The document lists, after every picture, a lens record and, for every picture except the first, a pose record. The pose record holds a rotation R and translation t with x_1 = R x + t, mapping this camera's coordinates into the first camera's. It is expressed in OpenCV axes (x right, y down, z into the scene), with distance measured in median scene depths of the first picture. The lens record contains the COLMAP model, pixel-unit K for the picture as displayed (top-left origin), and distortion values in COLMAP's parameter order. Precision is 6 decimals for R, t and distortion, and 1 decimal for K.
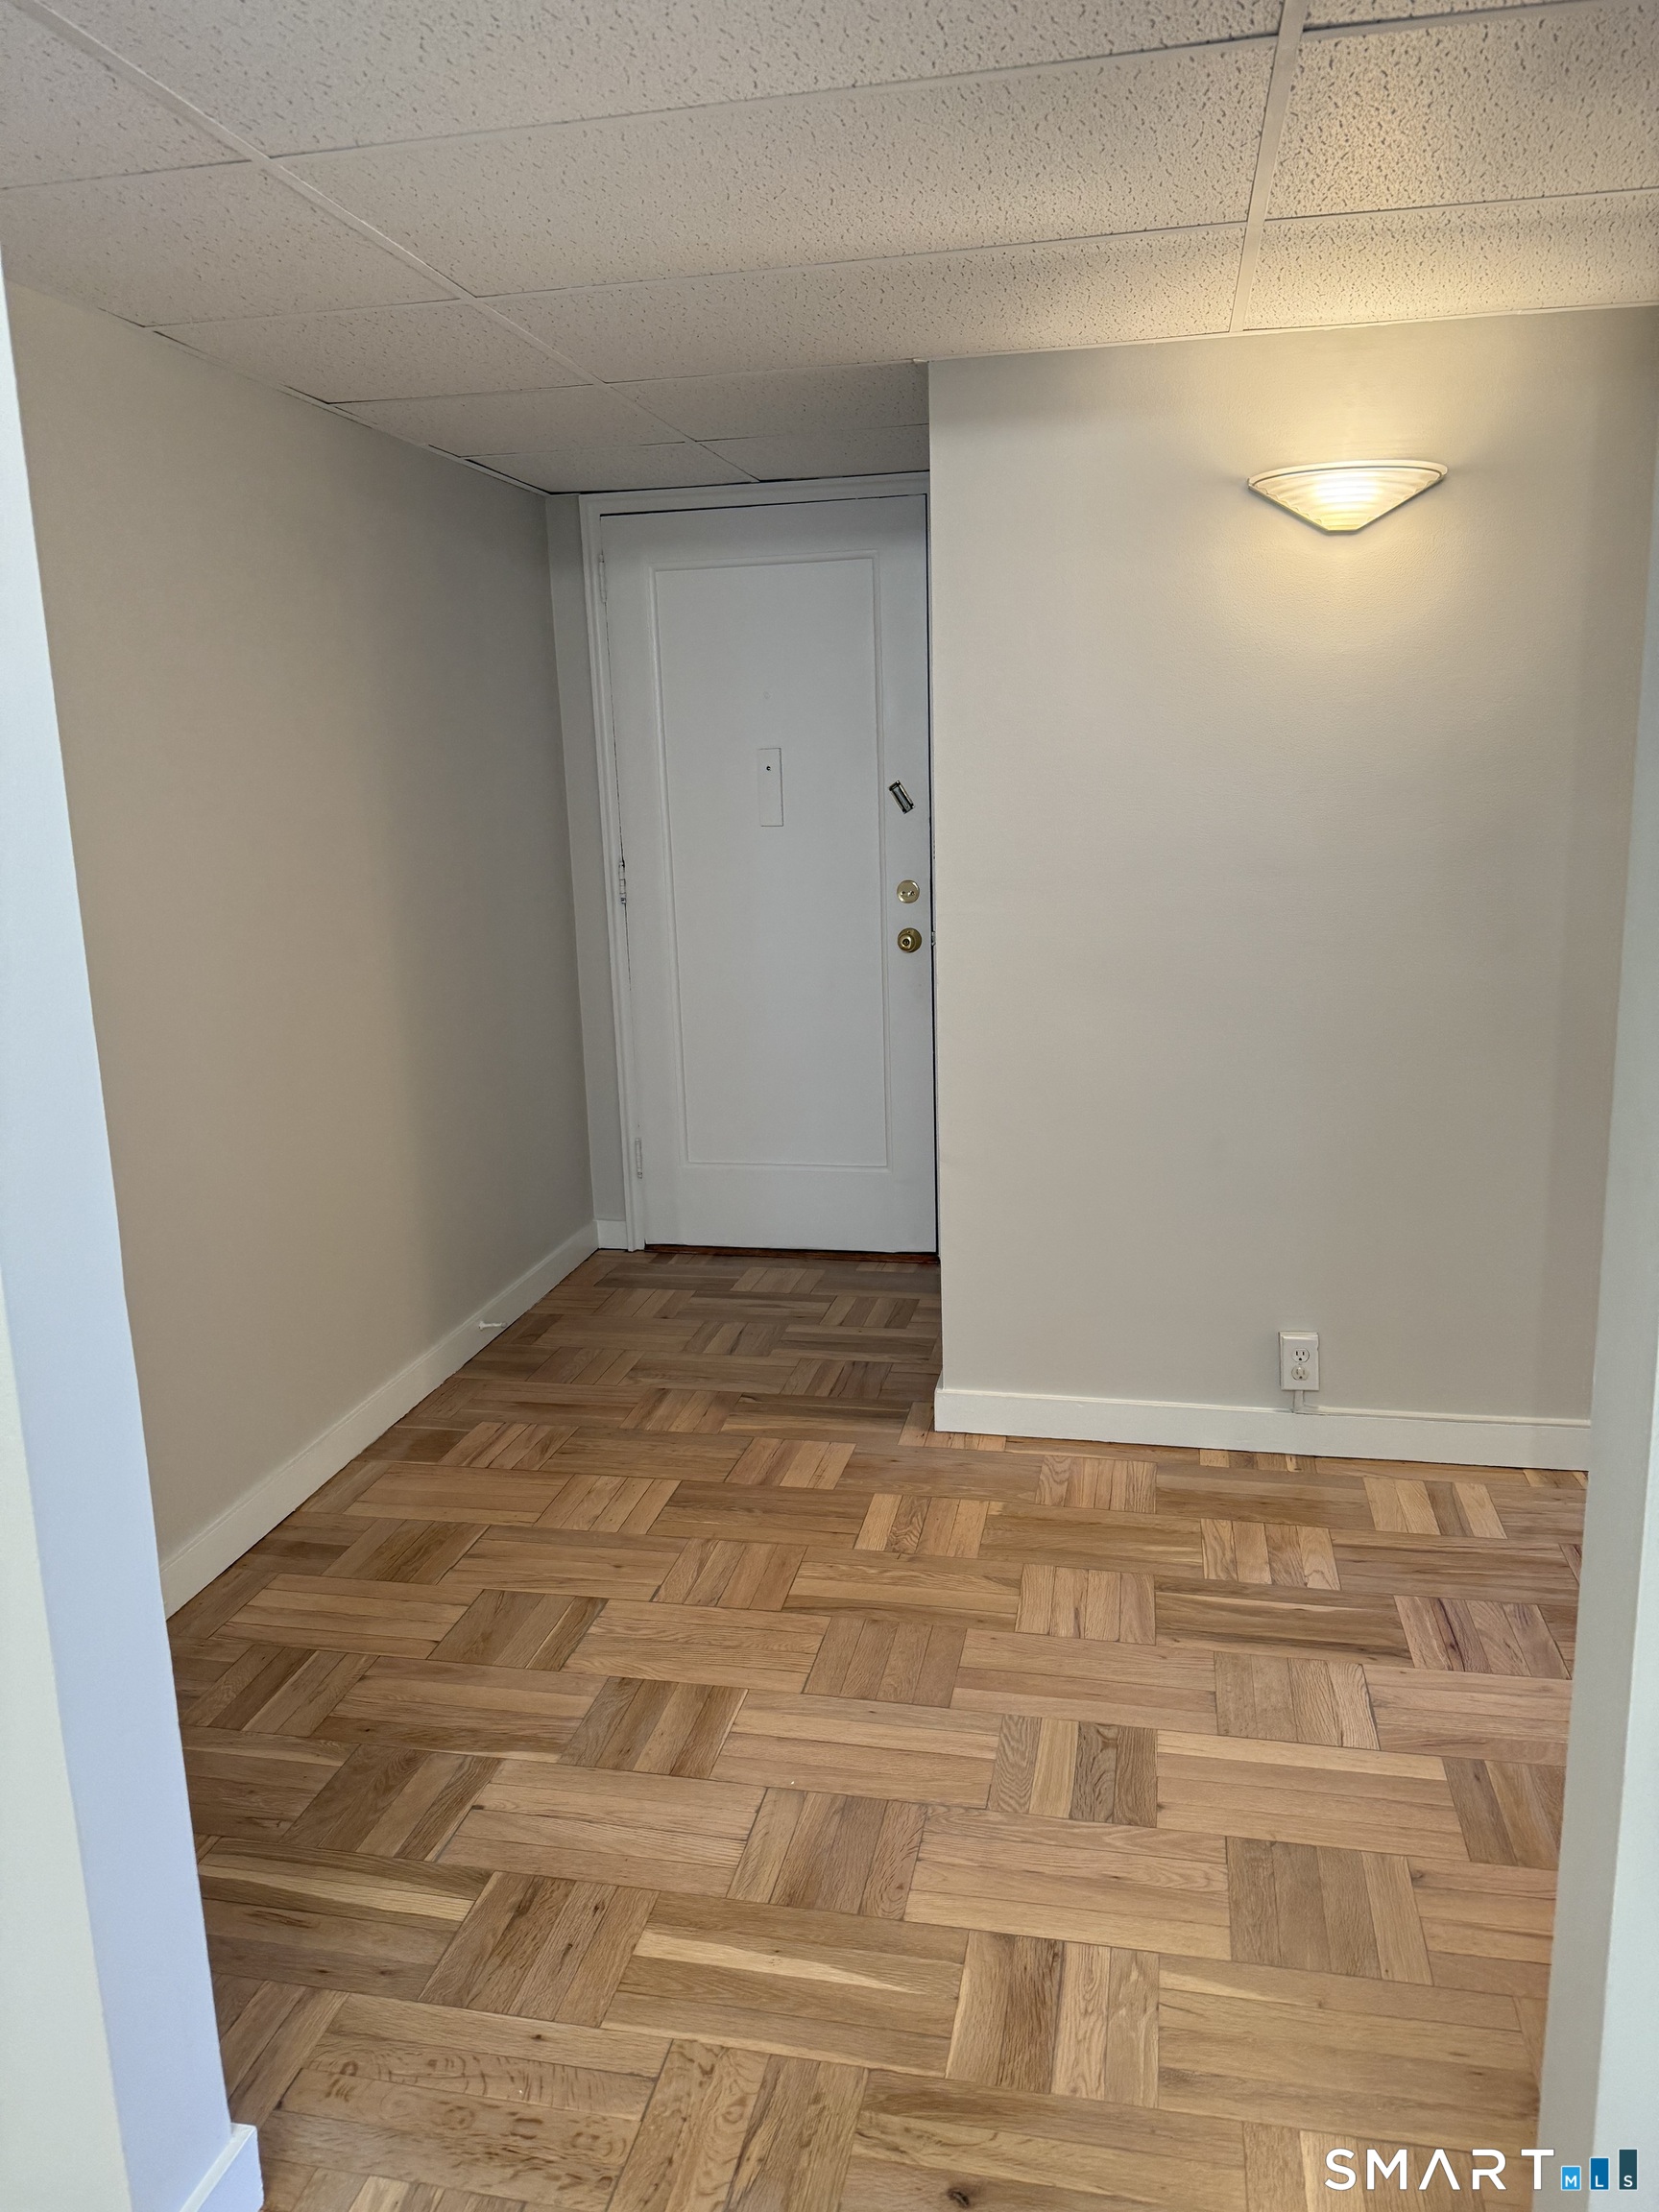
lens RADIAL K [[1598.9, 0, 842.4], [0, 1598.9, 1076.5], [0, 0, 1]] dist [0.002070, -0.001405]
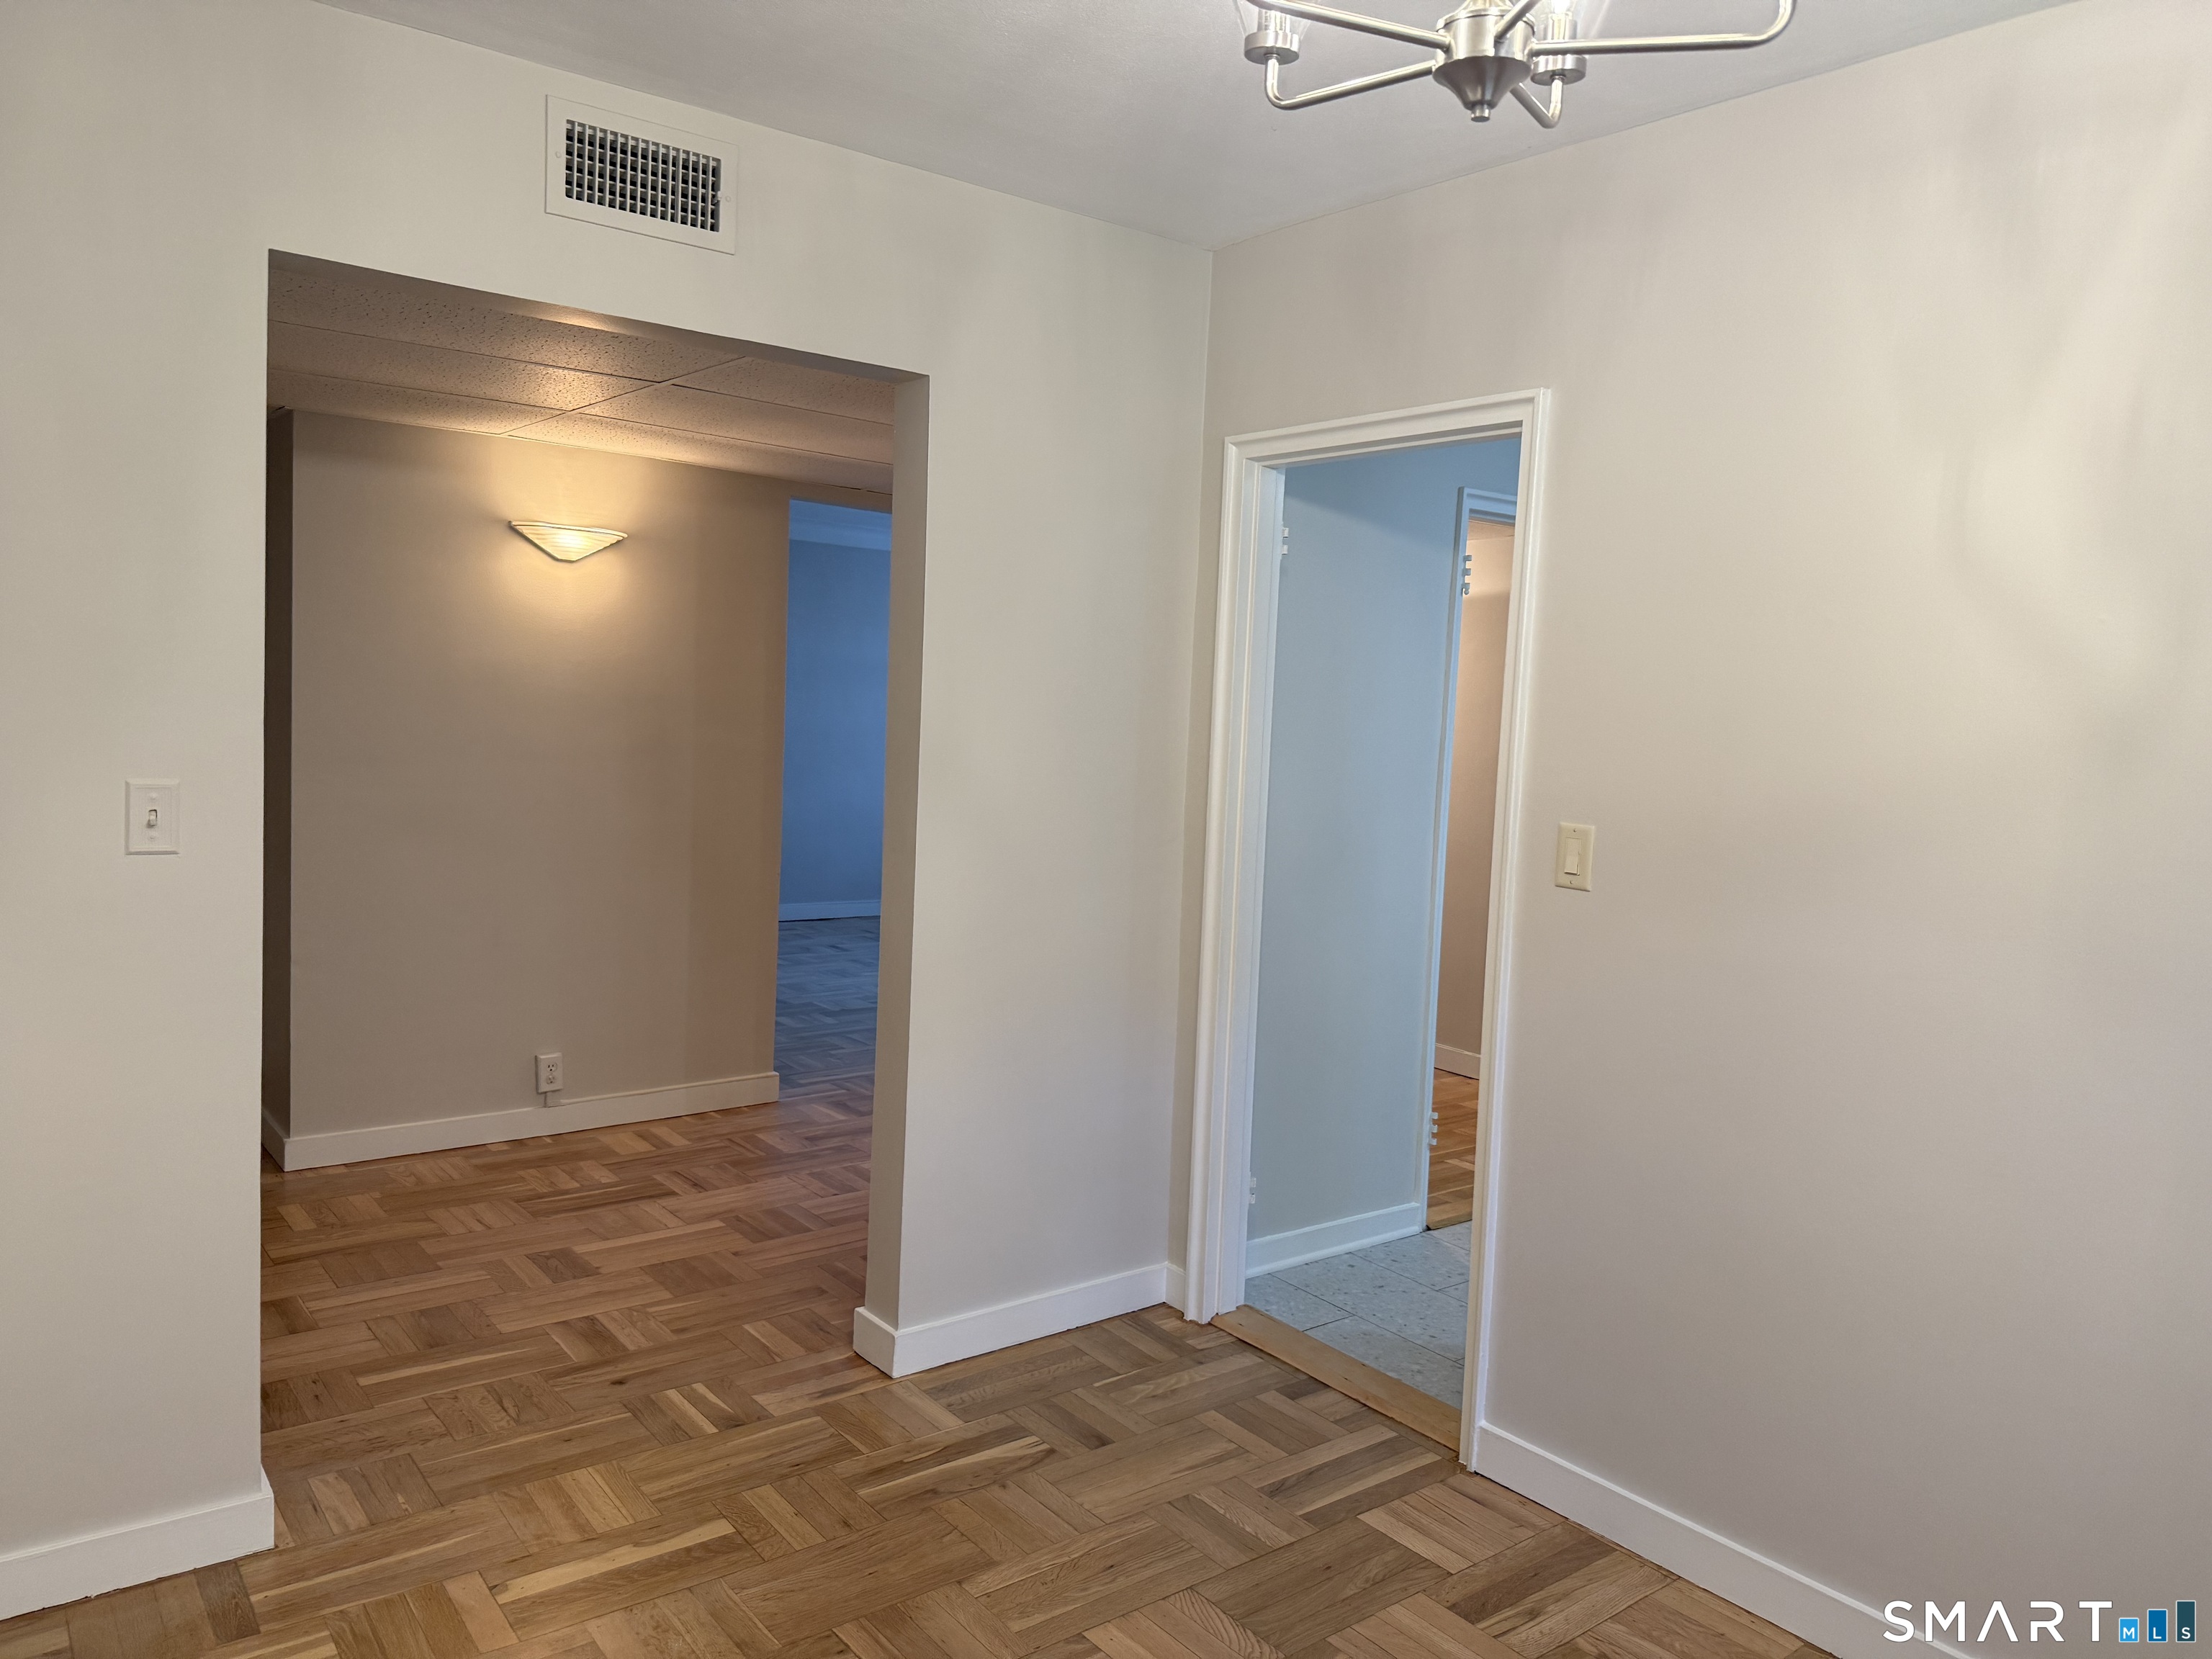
lens RADIAL K [[1598.9, 0, 1102.8], [0, 1598.9, 828.0], [0, 0, 1]] dist [0.002070, -0.001405]
pose [[0.651687, -0.014249, 0.758354, -0.633298], [0.100889, 0.992568, -0.068048, 0.120307], [-0.751748, 0.120856, 0.648281, -0.519149]]
